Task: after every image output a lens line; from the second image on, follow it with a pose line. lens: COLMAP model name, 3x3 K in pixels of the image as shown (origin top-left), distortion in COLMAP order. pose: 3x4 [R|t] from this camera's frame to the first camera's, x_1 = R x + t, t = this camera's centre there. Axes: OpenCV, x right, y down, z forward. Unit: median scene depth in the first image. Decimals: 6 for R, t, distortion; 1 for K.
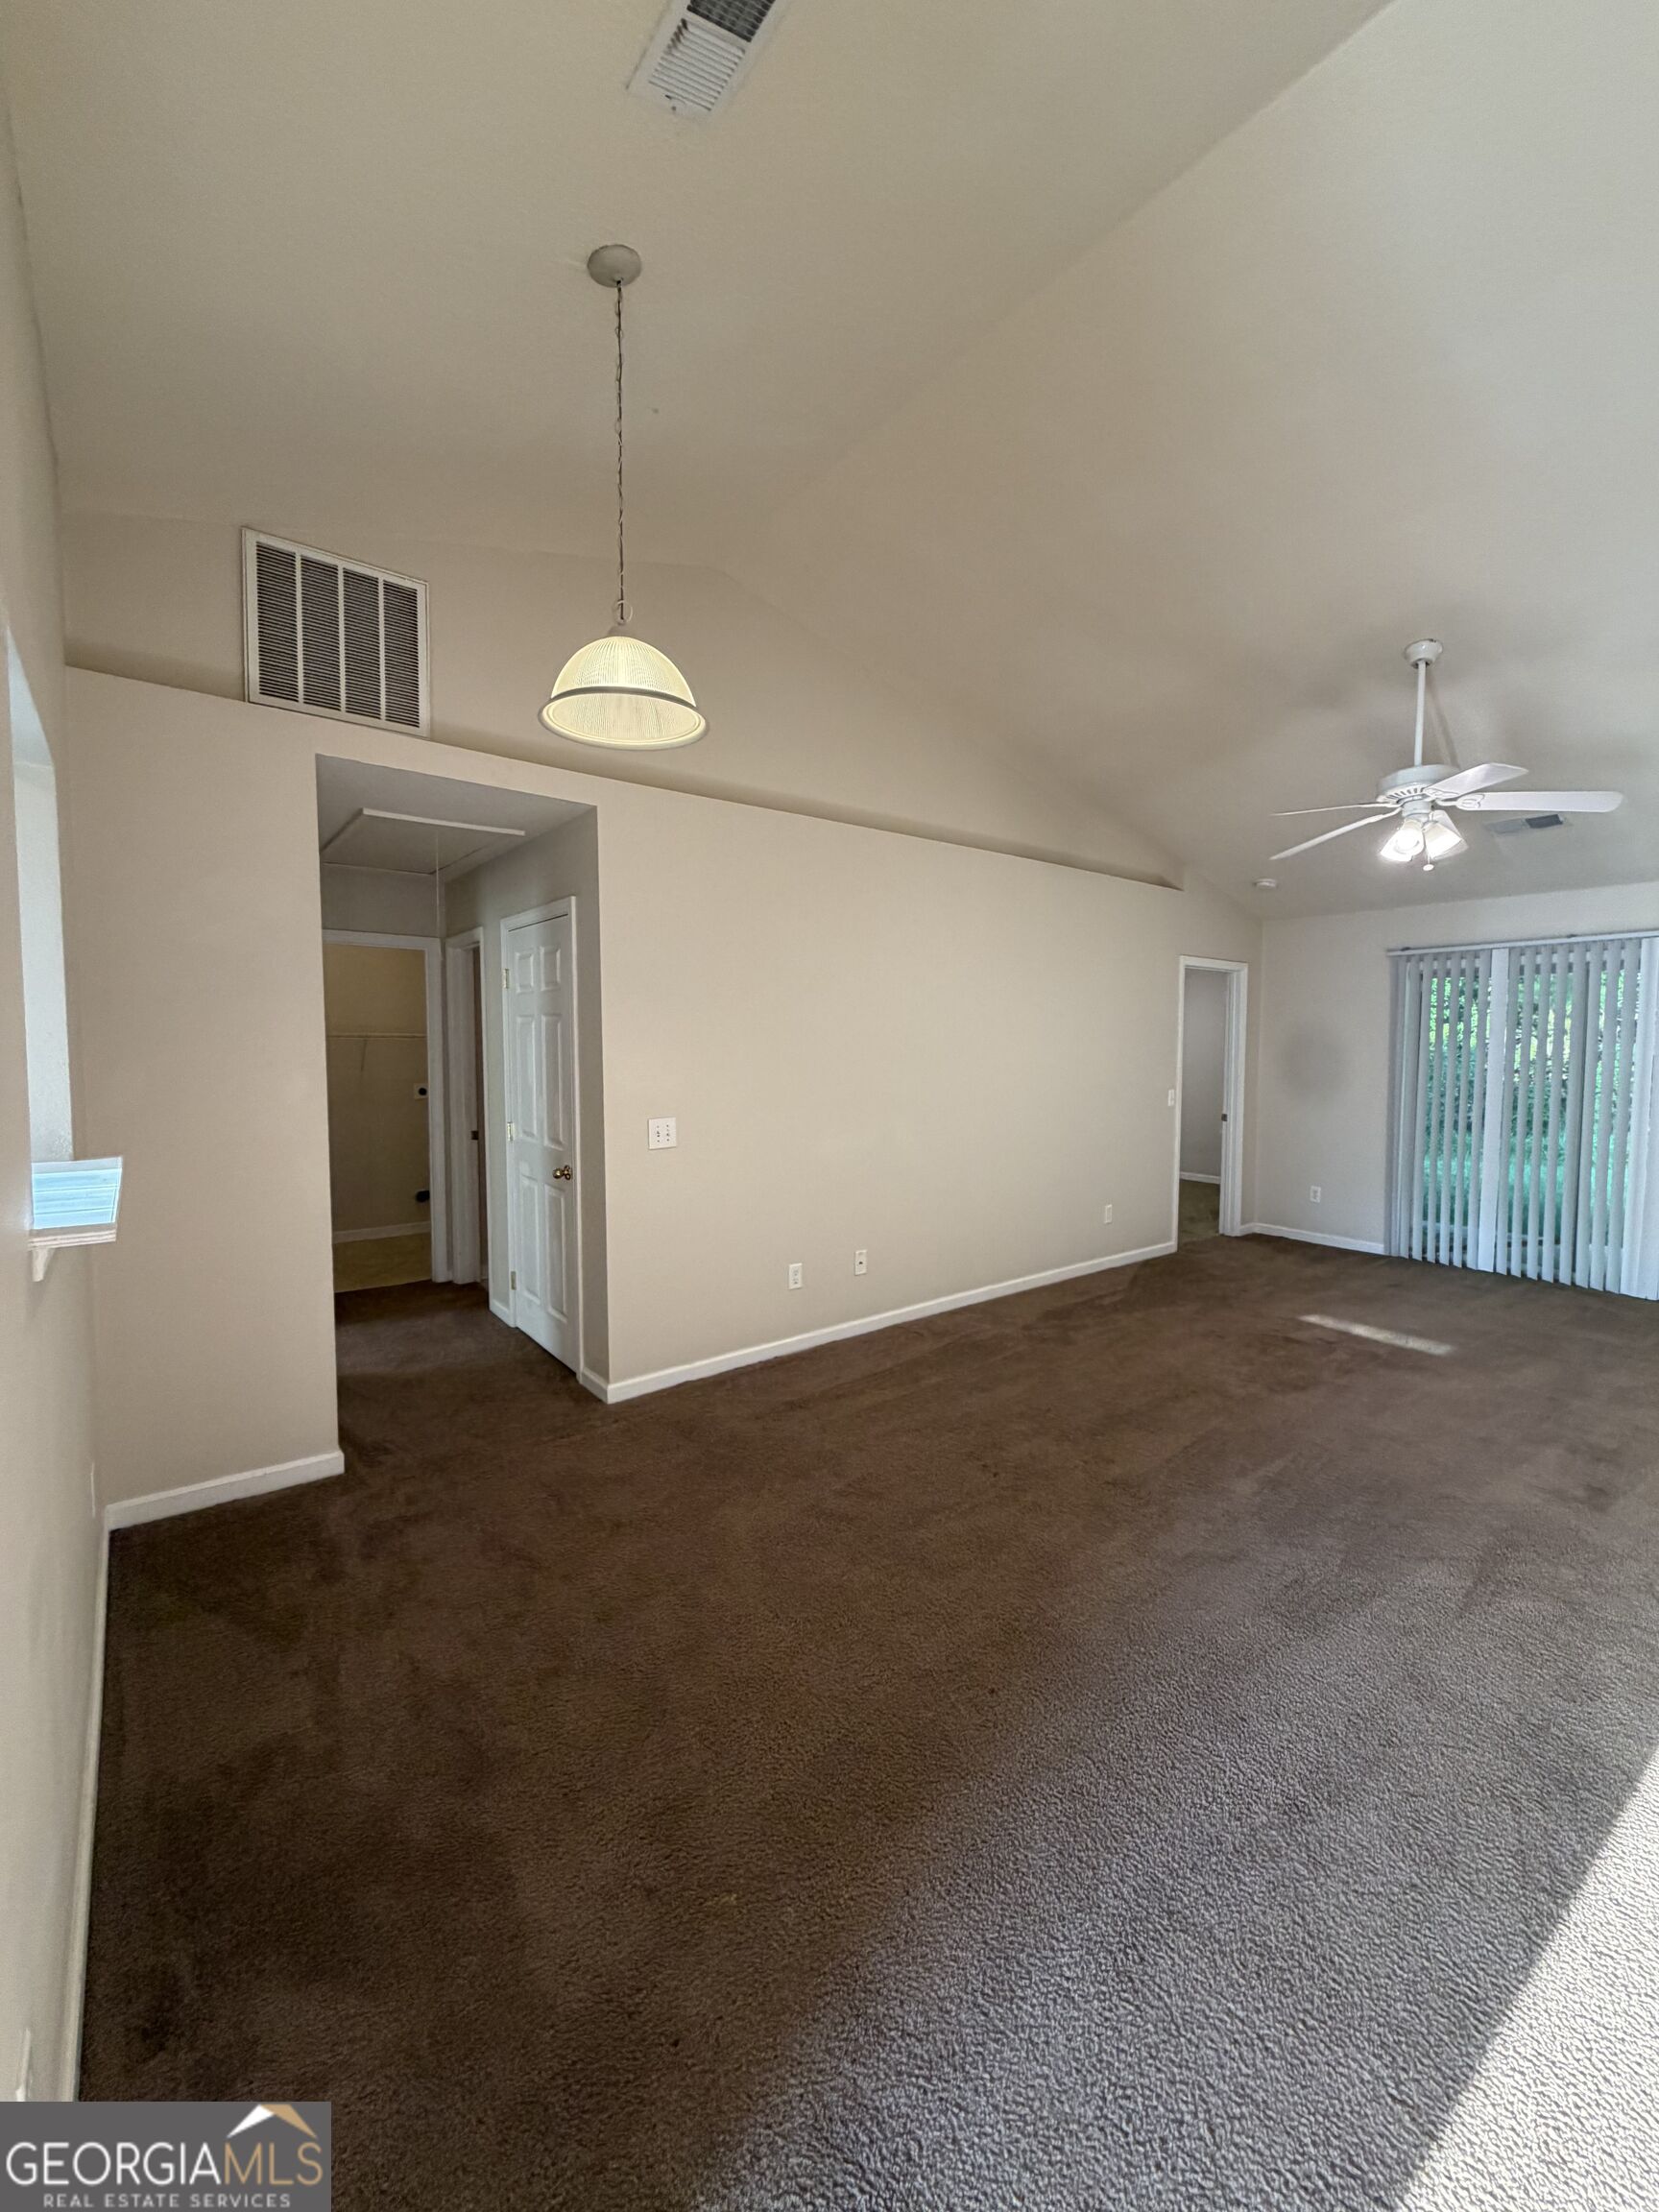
lens RADIAL K [[880.1, 0, 831.5], [0, 880.1, 1098.1], [0, 0, 1]] dist [-0.001117, 0.000668]
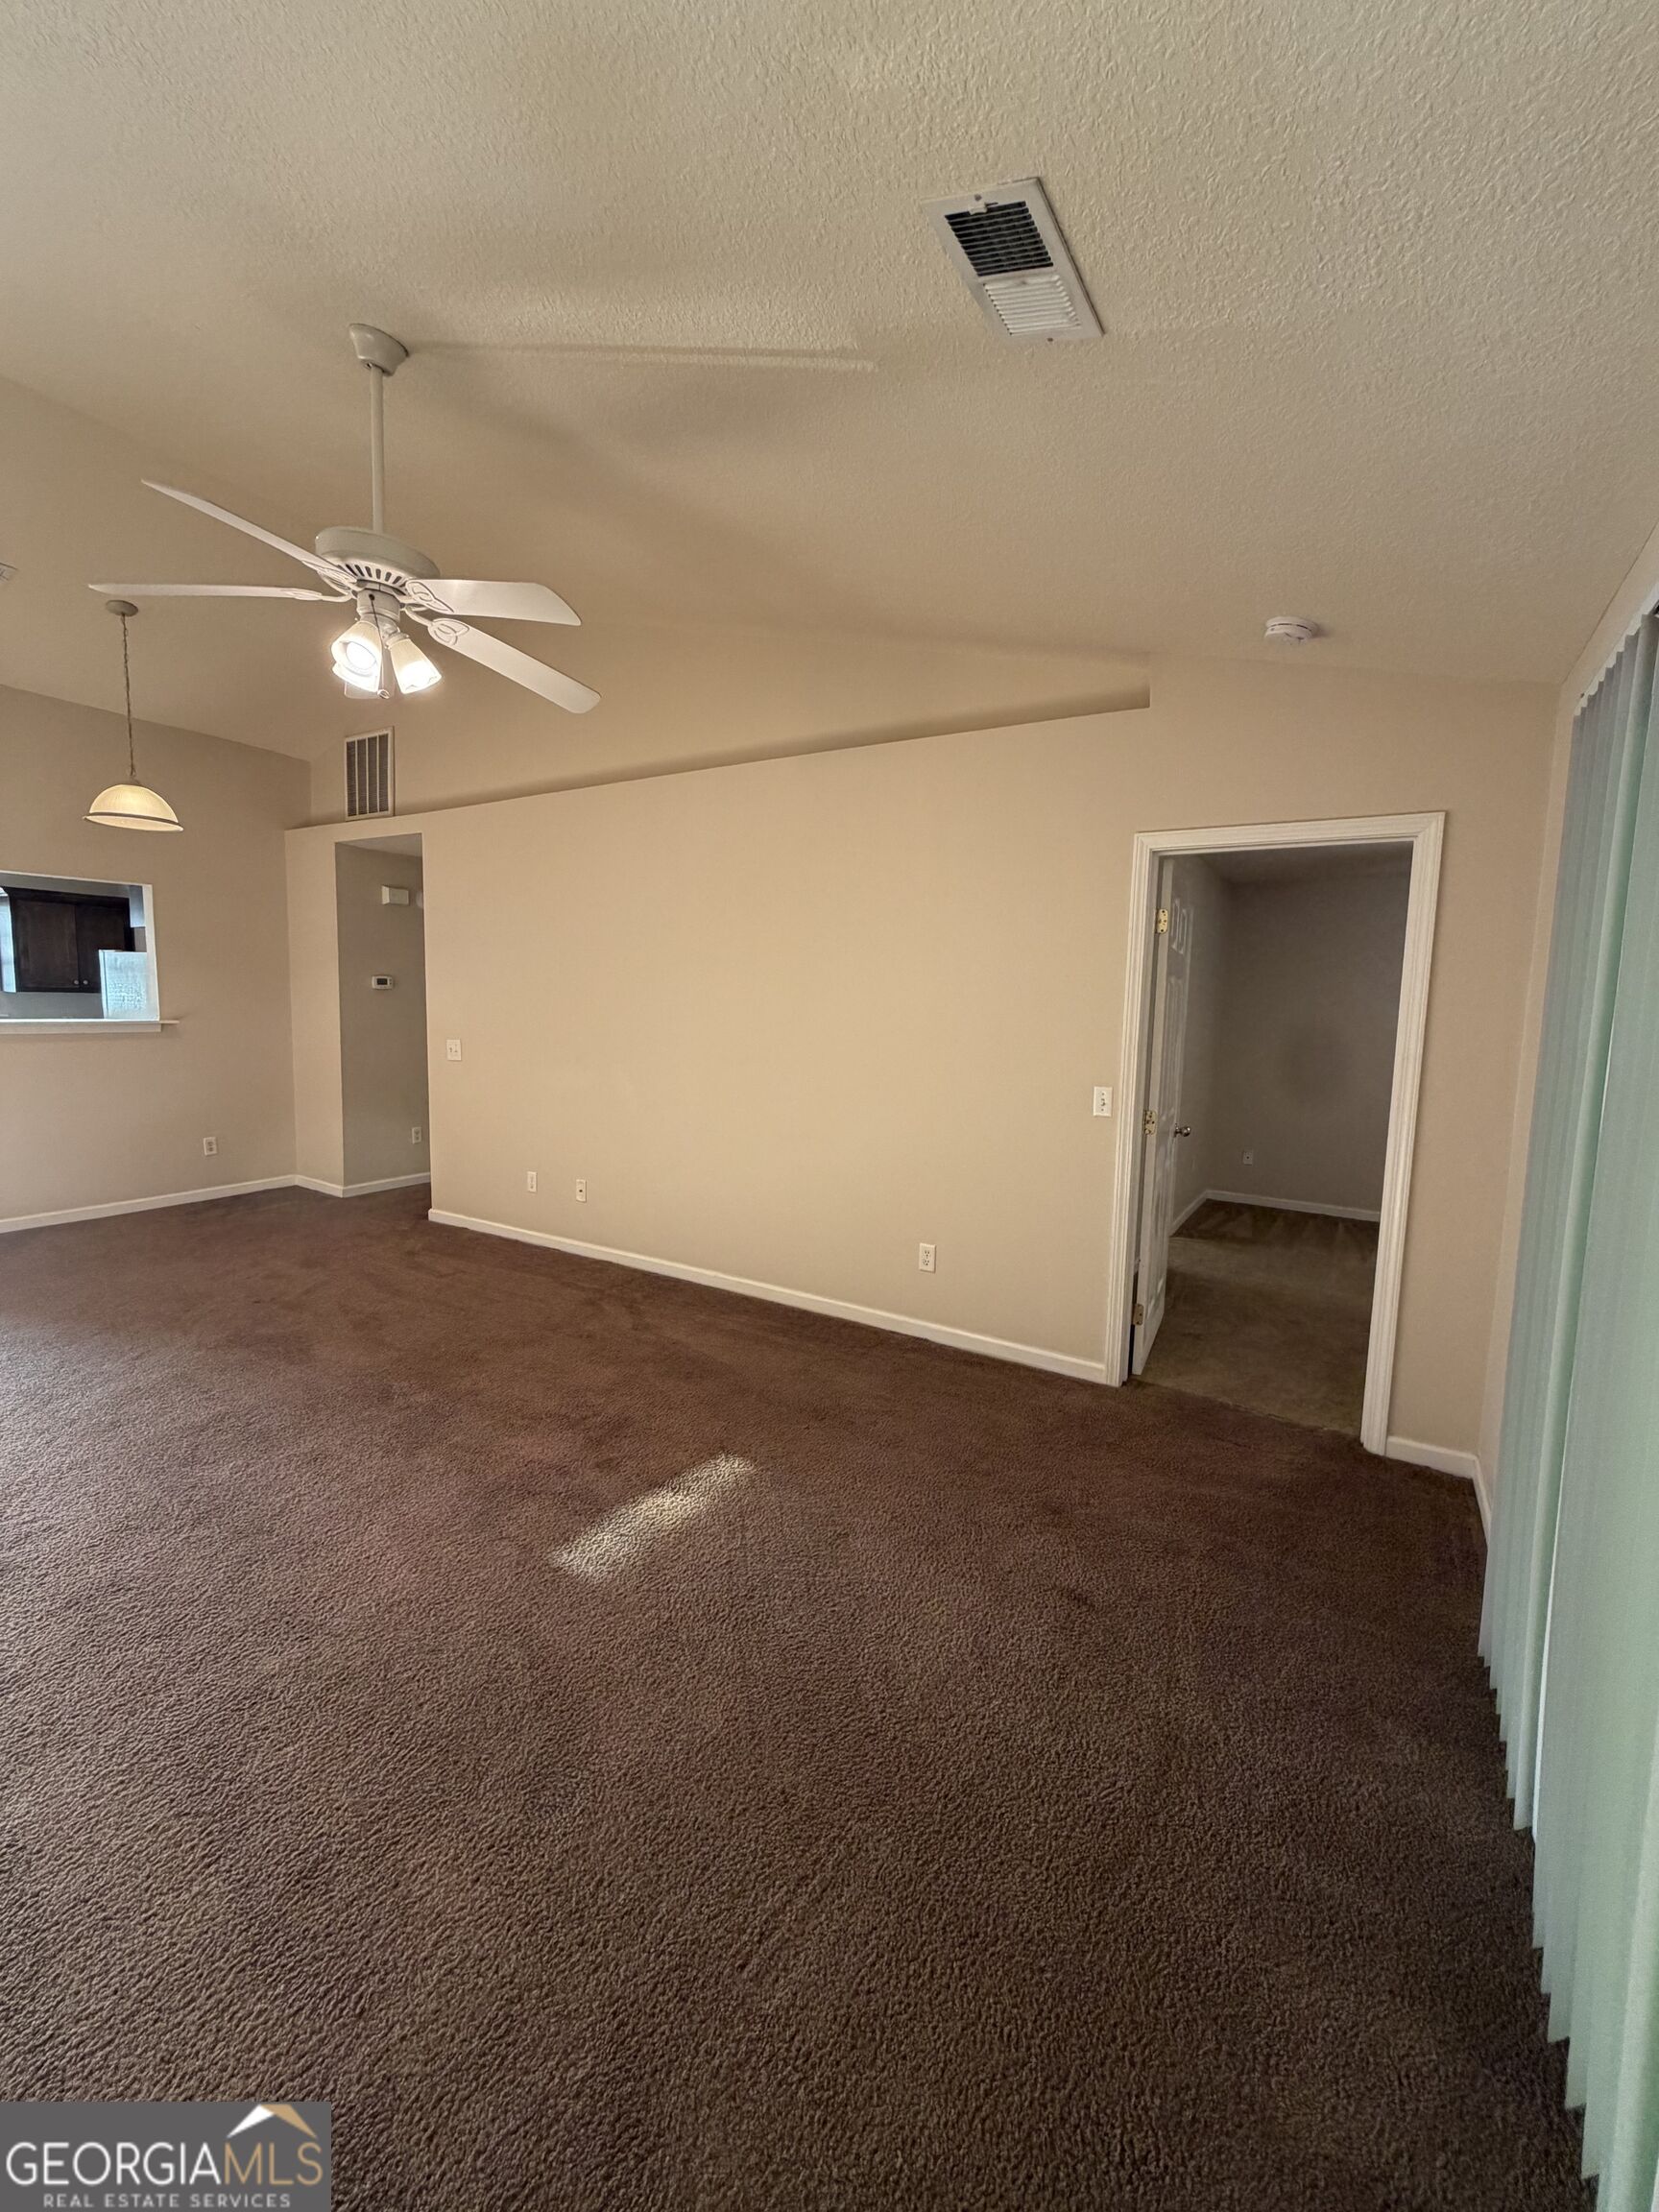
lens RADIAL K [[880.1, 0, 833.5], [0, 880.1, 1095.5], [0, 0, 1]] dist [-0.001117, 0.000668]
pose [[0.346601, 0.106558, -0.931940, 1.263544], [-0.082584, 0.993135, 0.082841, -0.052467], [0.934370, 0.048251, 0.353022, 0.988592]]
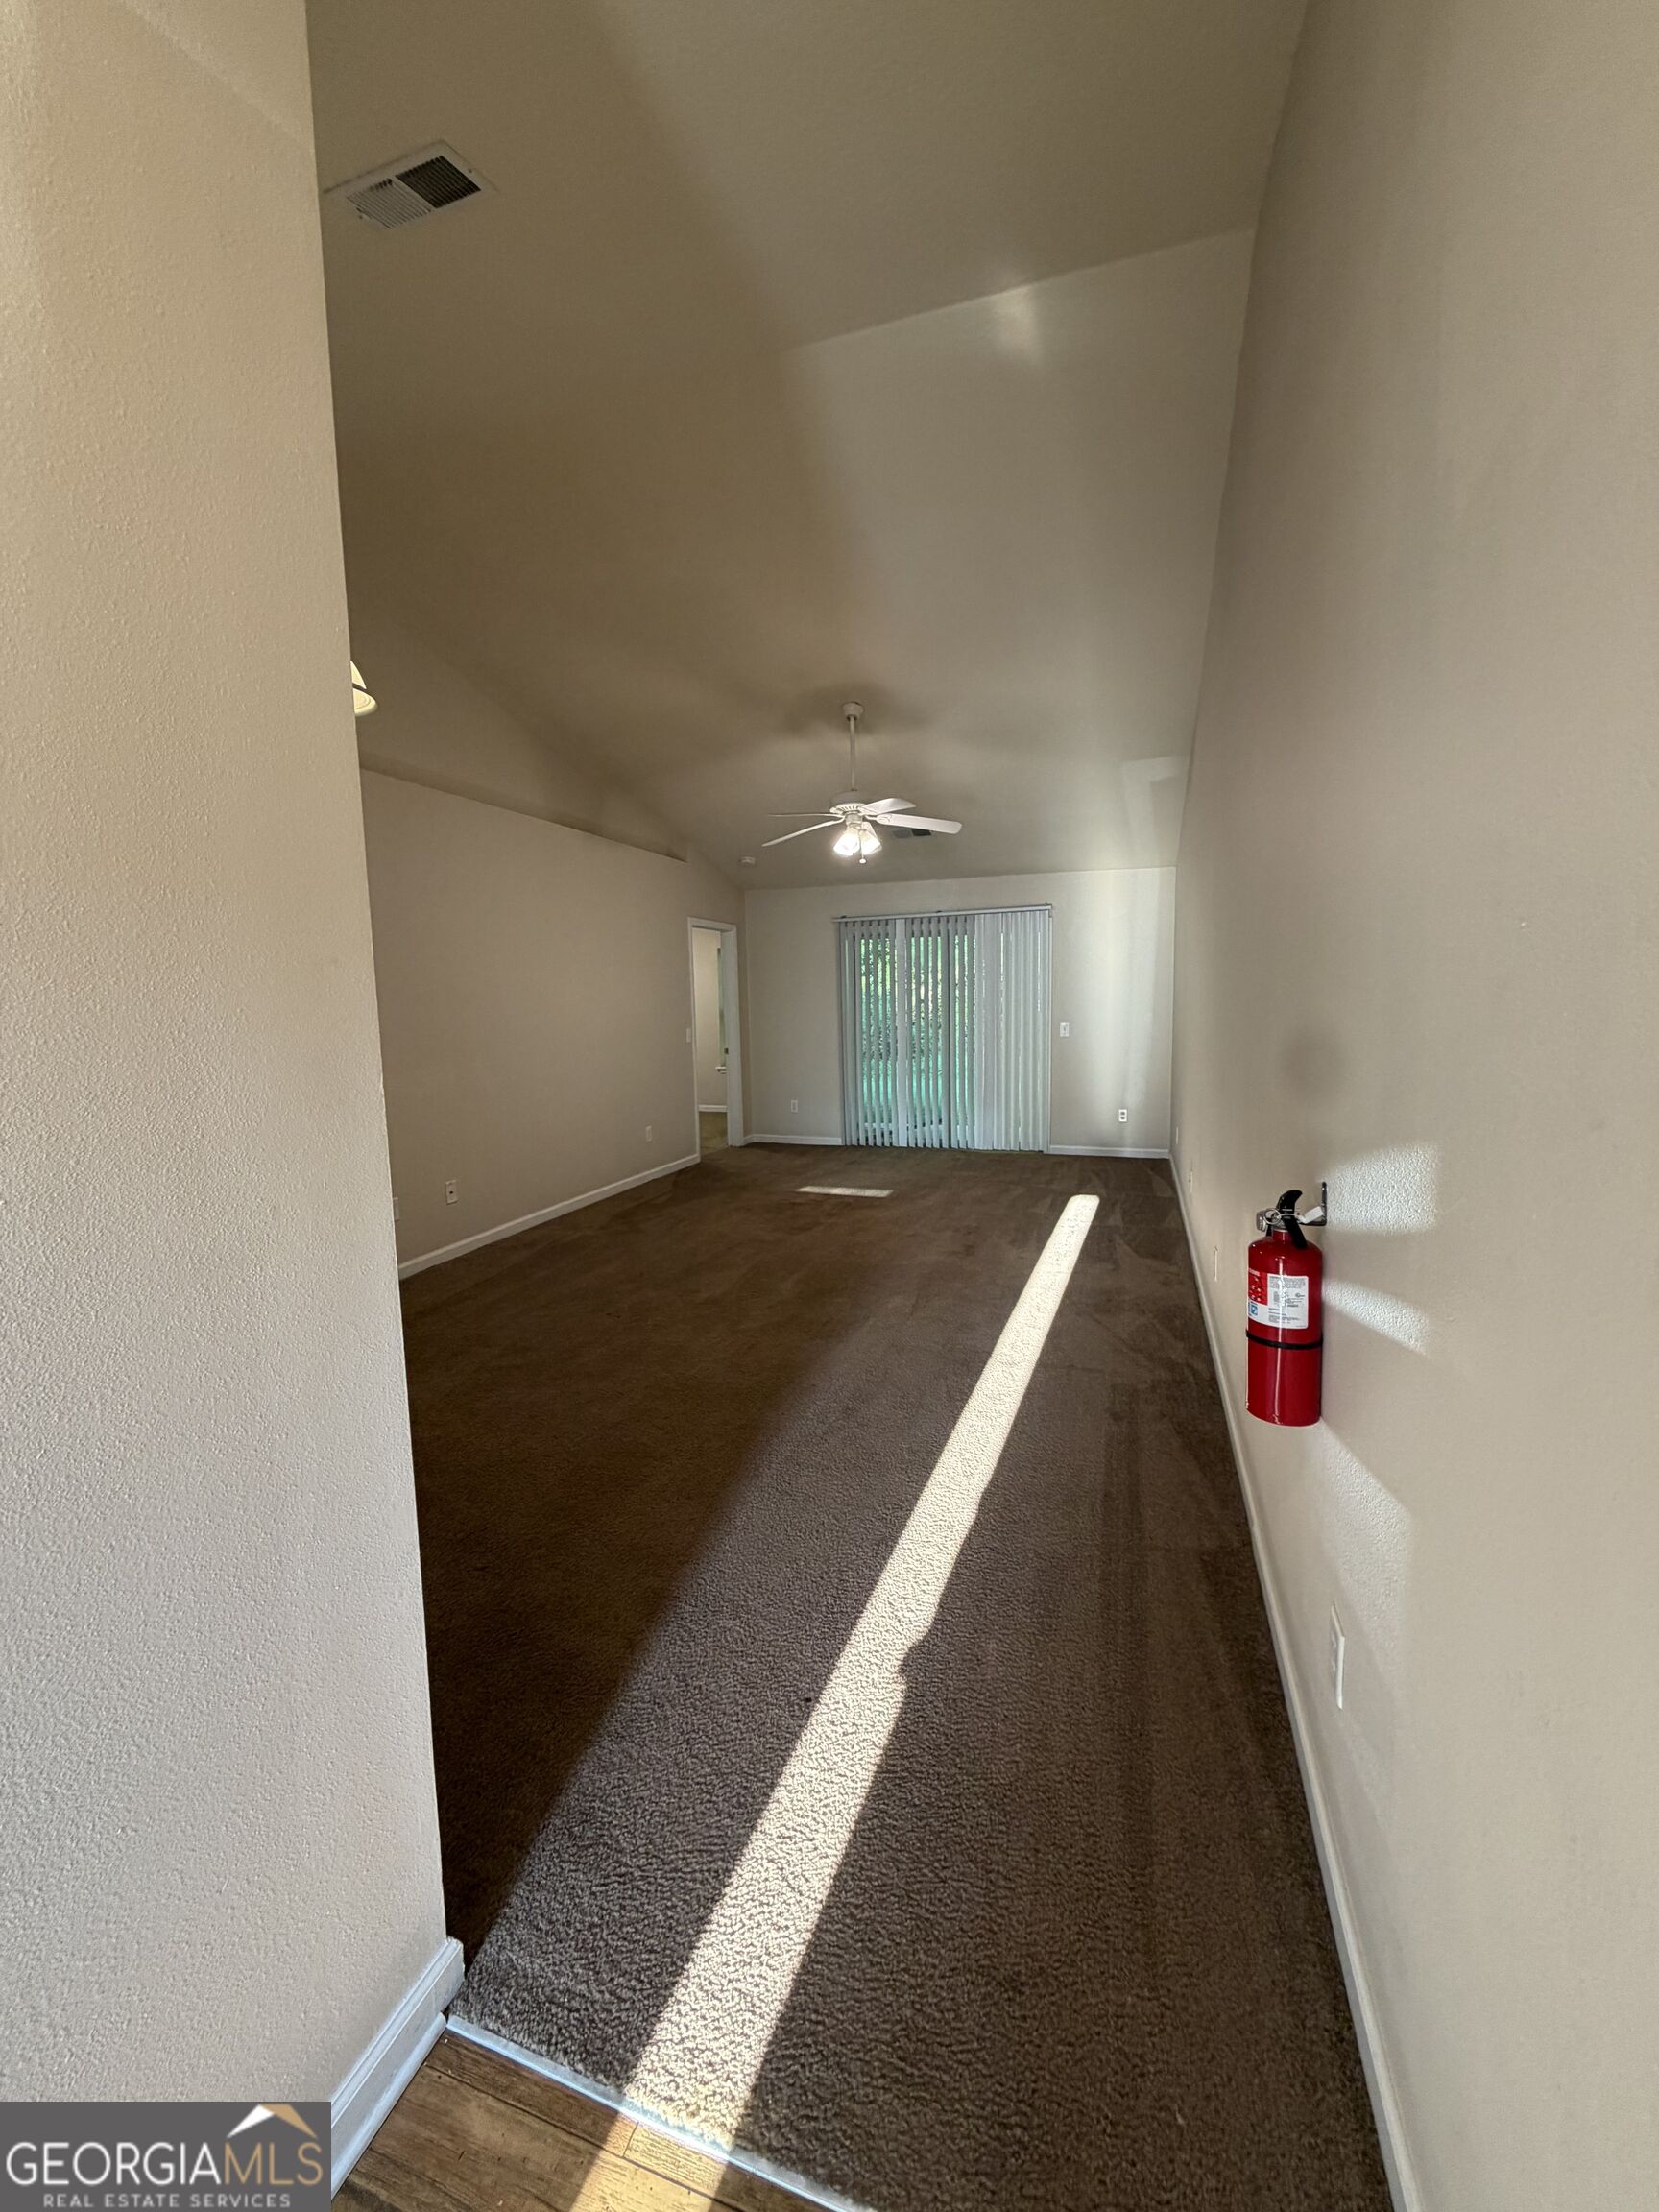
lens RADIAL K [[880.1, 0, 828.9], [0, 880.1, 1096.6], [0, 0, 1]] dist [-0.001117, 0.000668]
pose [[0.838580, -0.079442, 0.538955, -0.167286], [0.055535, 0.996623, 0.060492, 0.032130], [-0.541941, -0.020796, 0.840159, -0.183403]]
